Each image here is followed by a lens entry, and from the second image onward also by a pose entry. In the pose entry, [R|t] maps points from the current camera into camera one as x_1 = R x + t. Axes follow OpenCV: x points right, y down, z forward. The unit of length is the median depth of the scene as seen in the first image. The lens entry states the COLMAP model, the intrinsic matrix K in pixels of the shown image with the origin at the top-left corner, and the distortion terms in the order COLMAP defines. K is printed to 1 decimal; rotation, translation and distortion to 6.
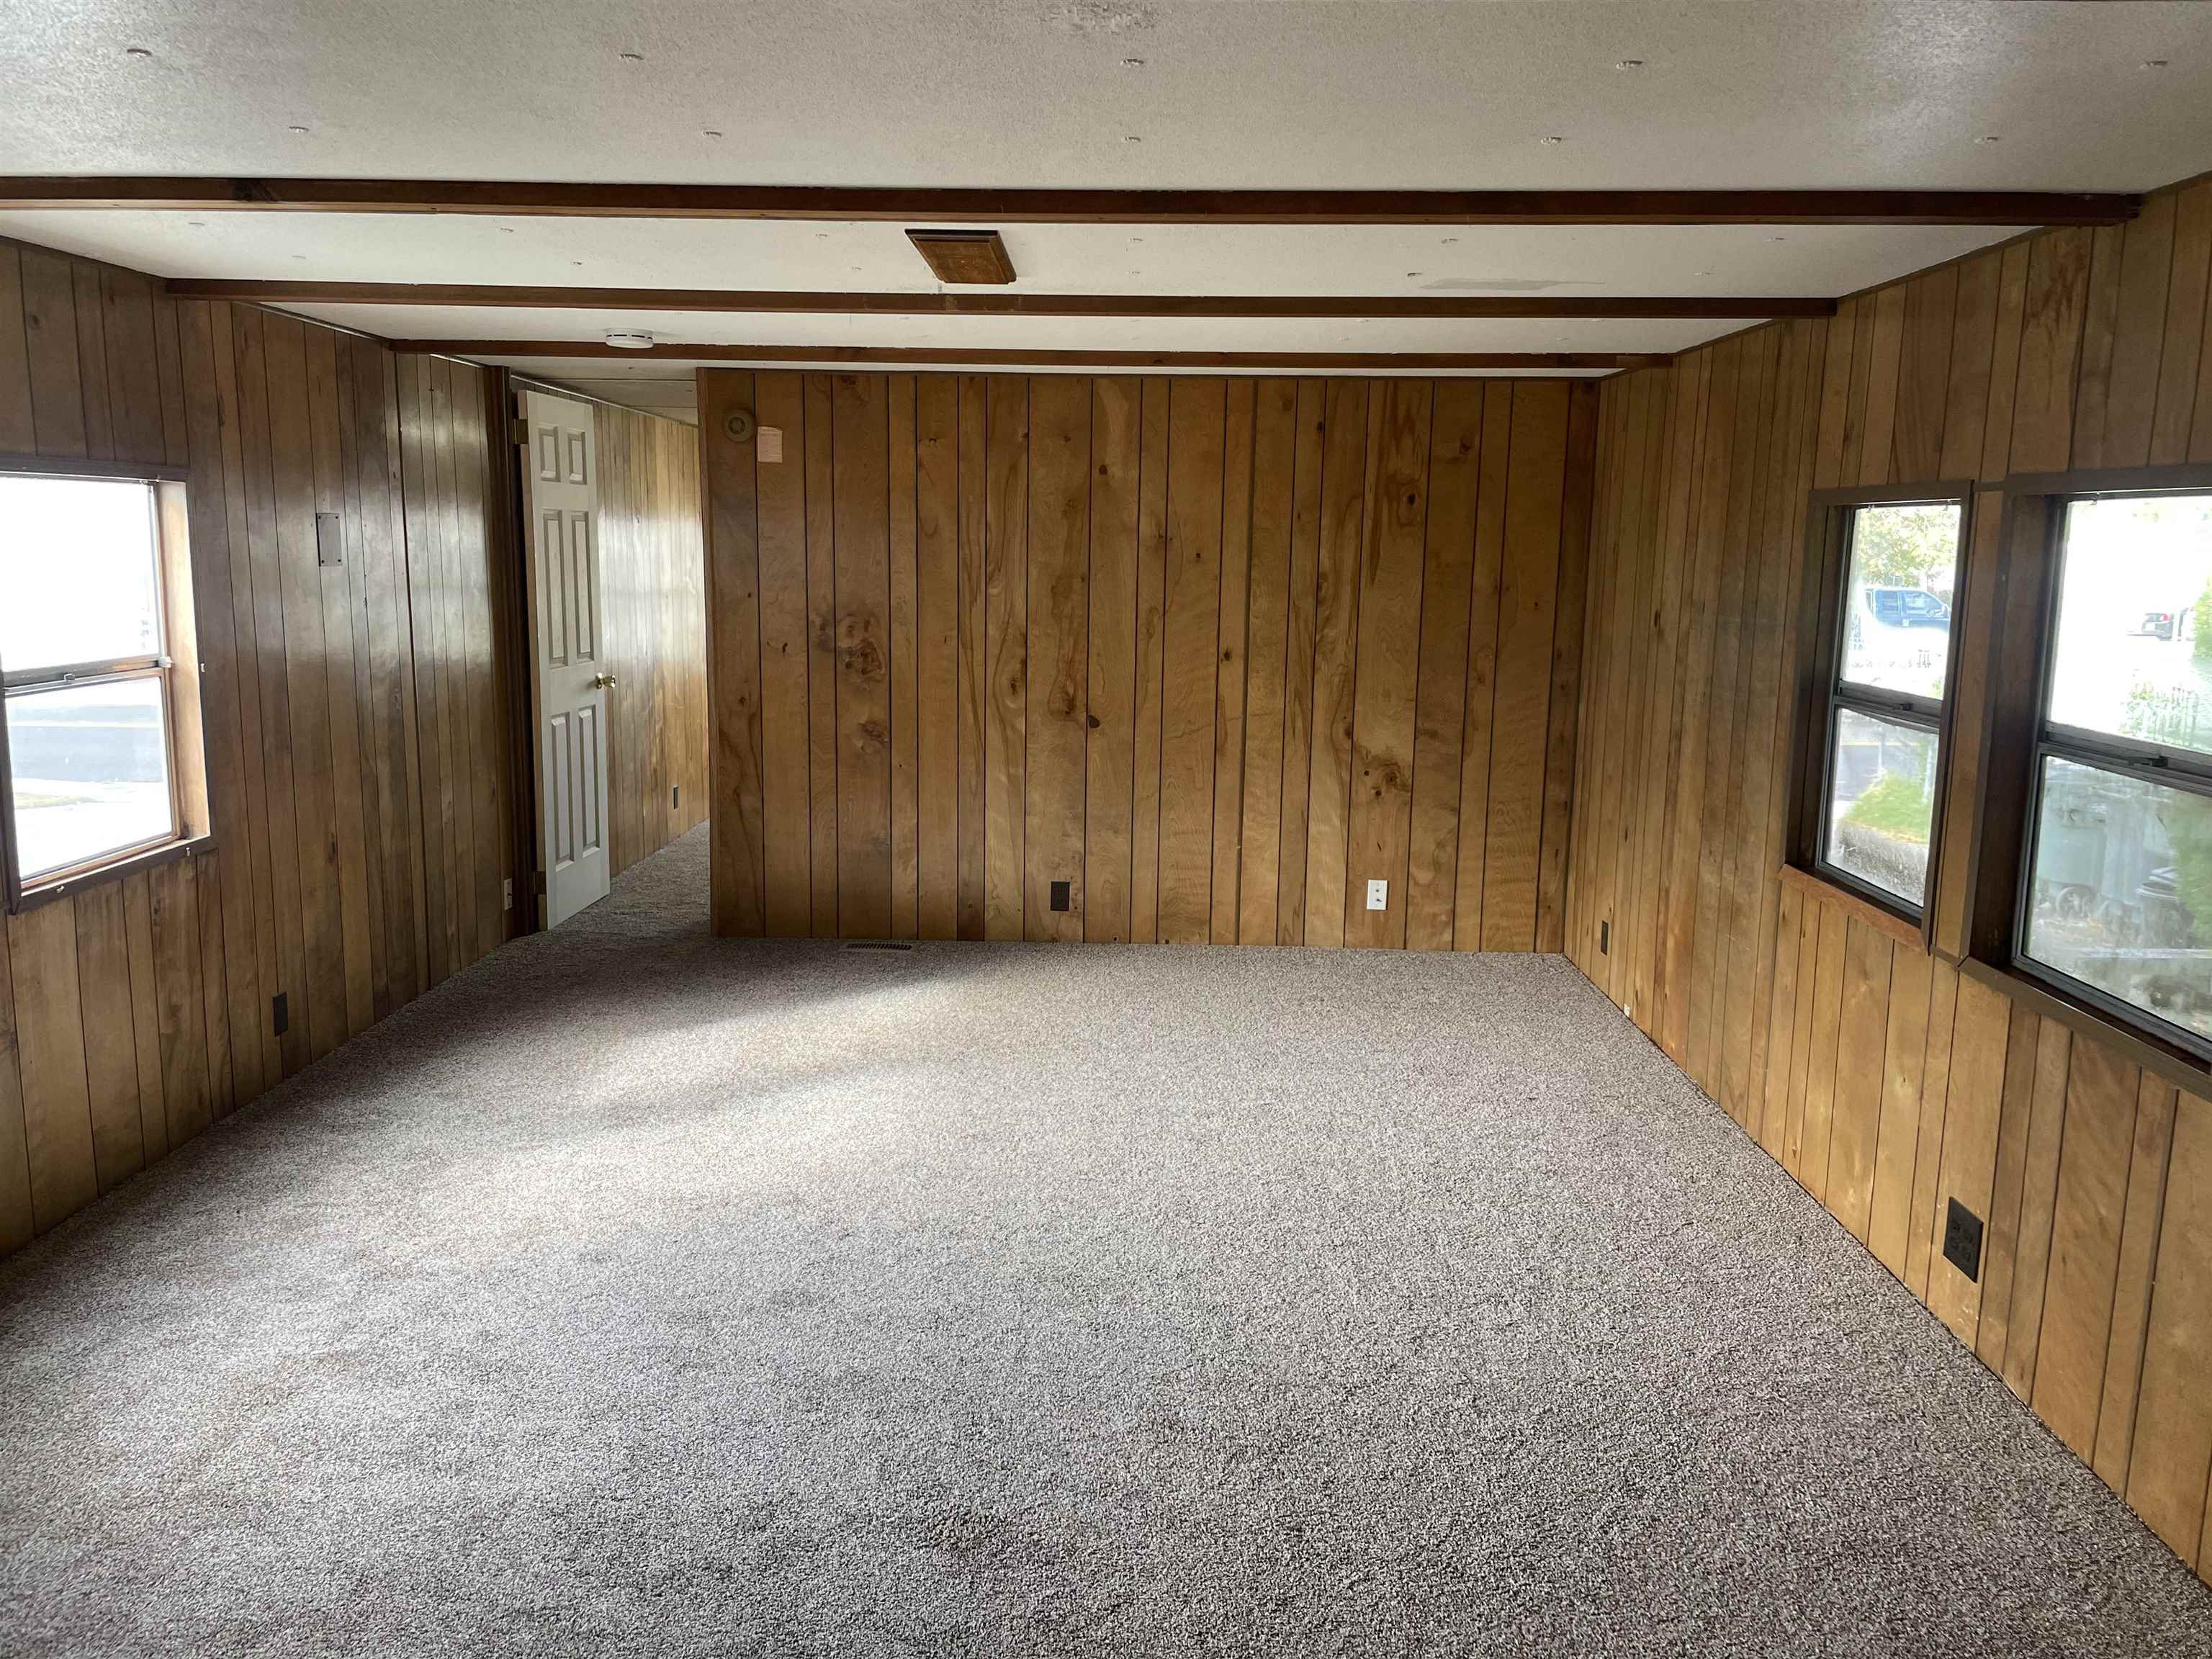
lens RADIAL K [[1674.6, 0, 1106.5], [0, 1674.6, 823.7], [0, 0, 1]] dist [0.063413, -0.060763]
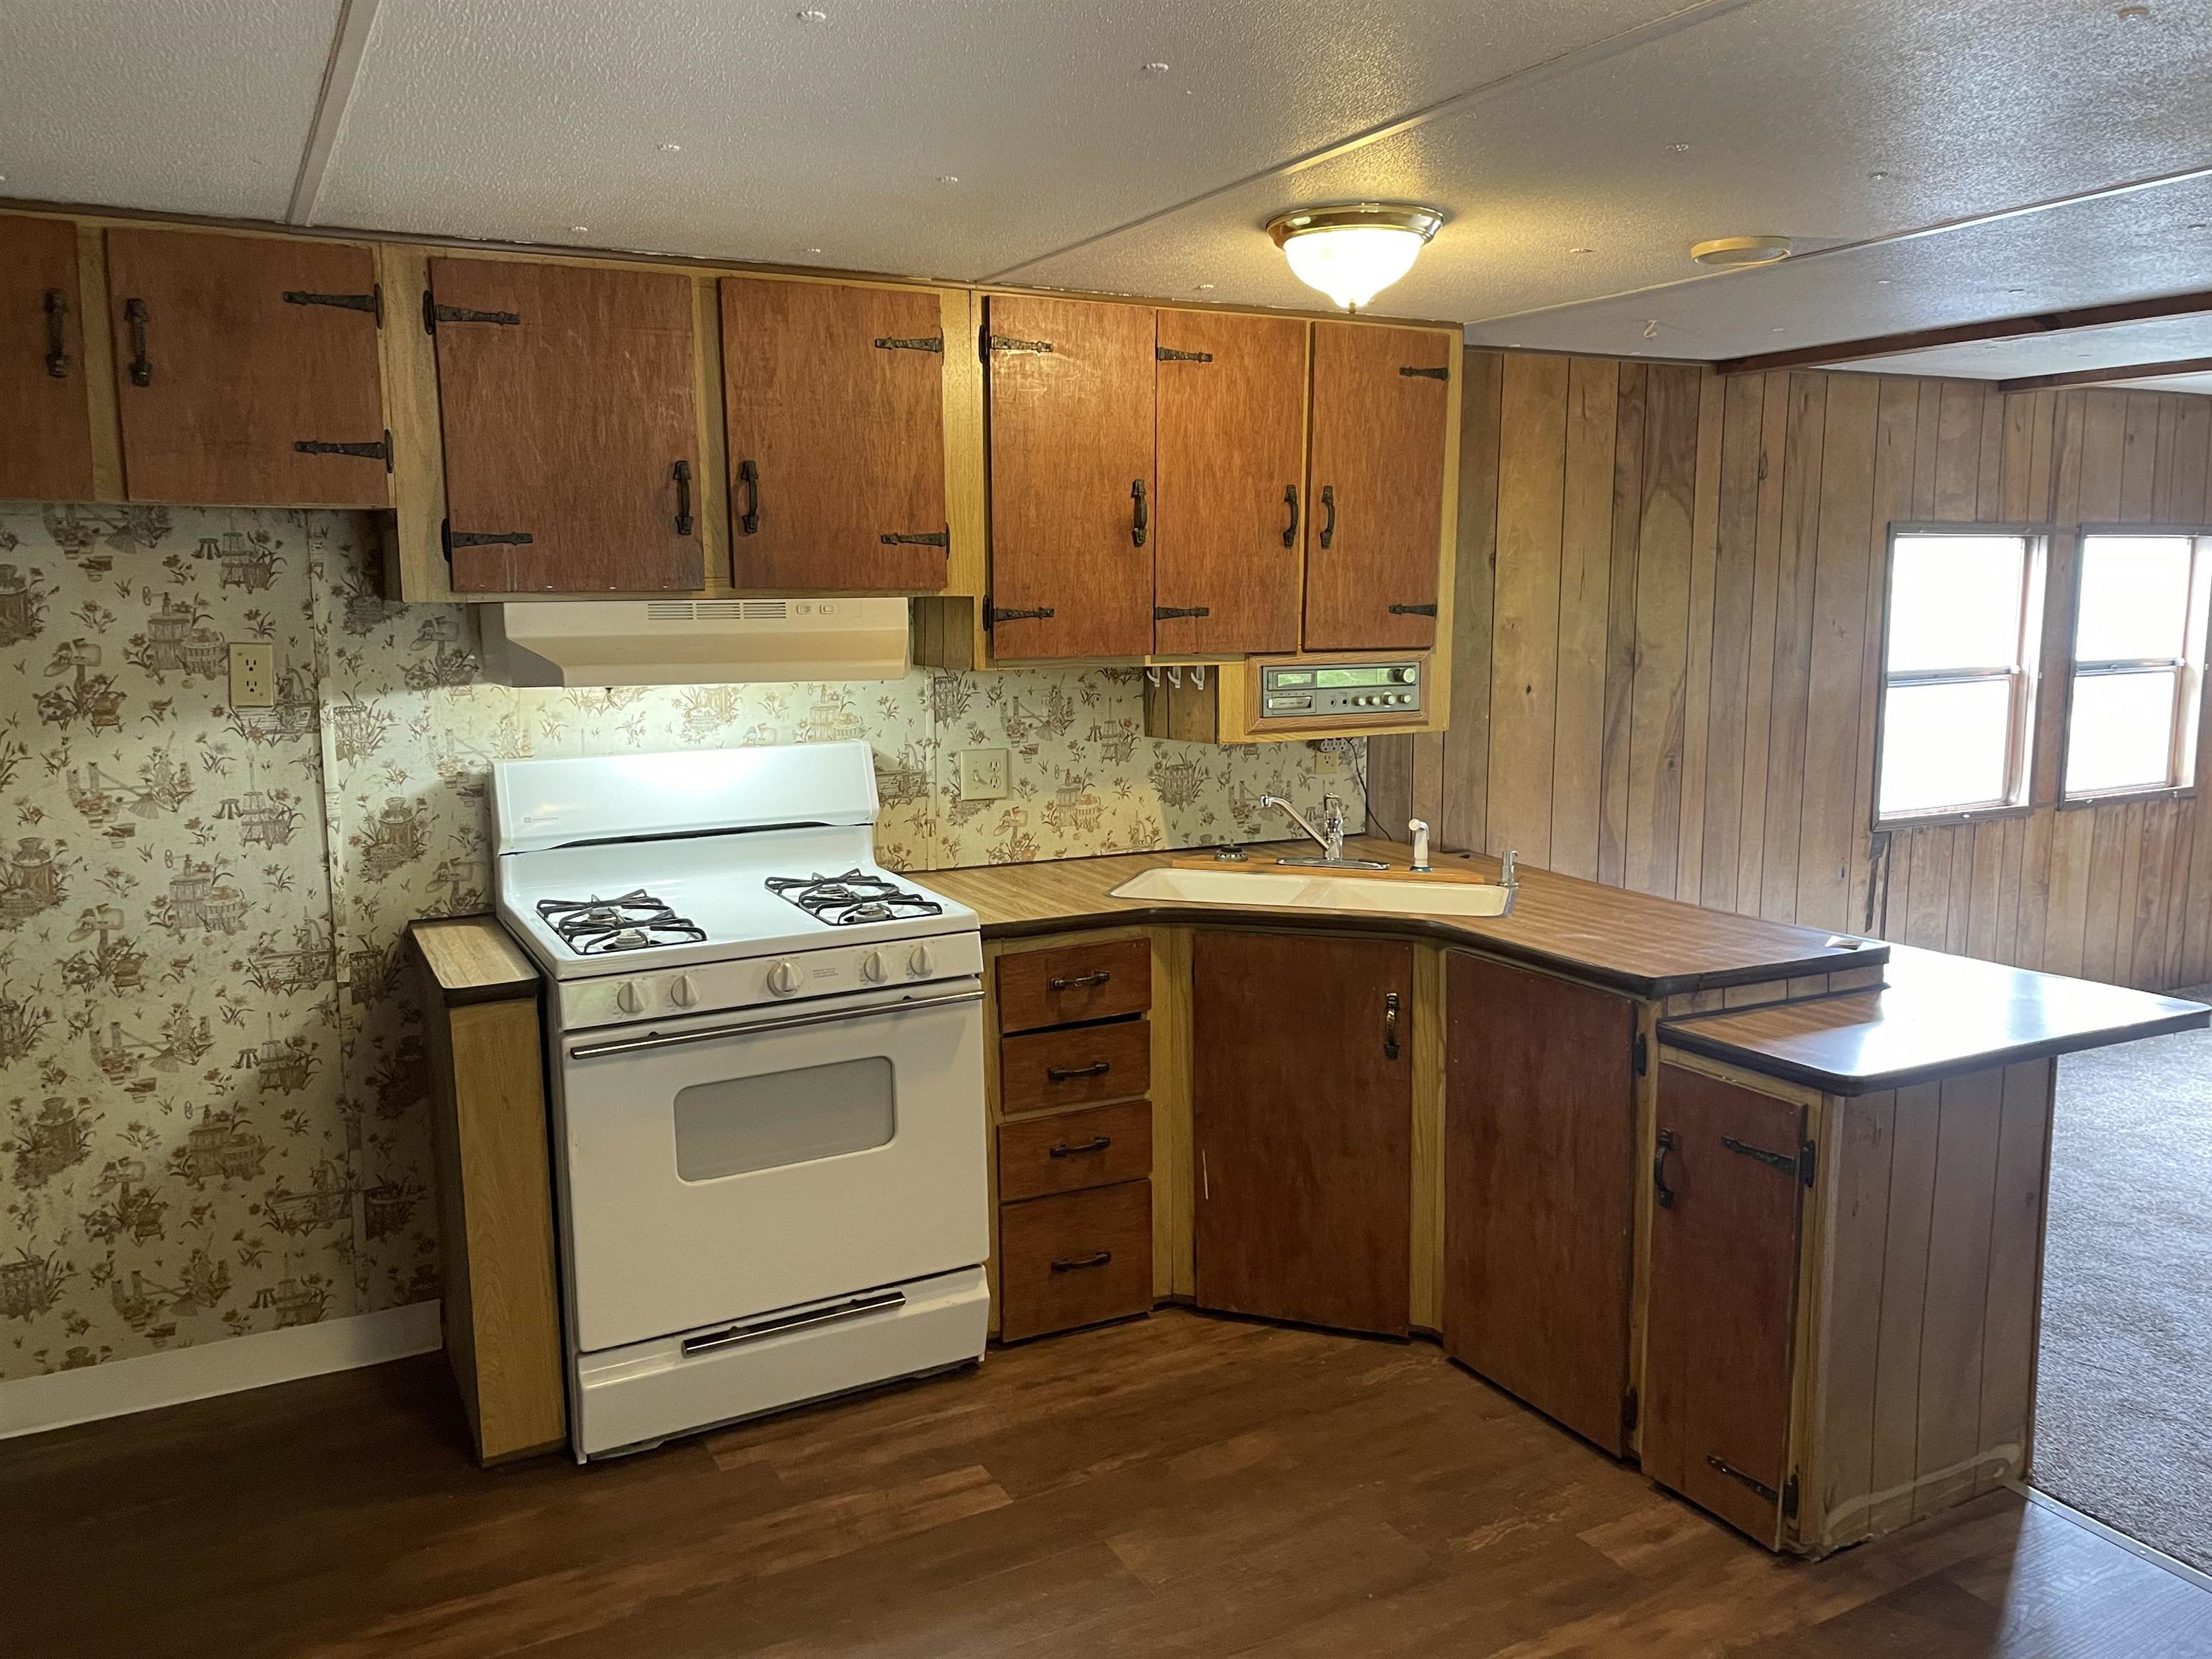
lens RADIAL K [[1674.6, 0, 1103.2], [0, 1674.6, 847.4], [0, 0, 1]] dist [0.063413, -0.060763]
pose [[0.490847, 0.109225, -0.864372, 0.259438], [-0.123957, 0.990773, 0.054807, 0.094274], [0.862383, 0.080243, 0.499857, -0.492629]]
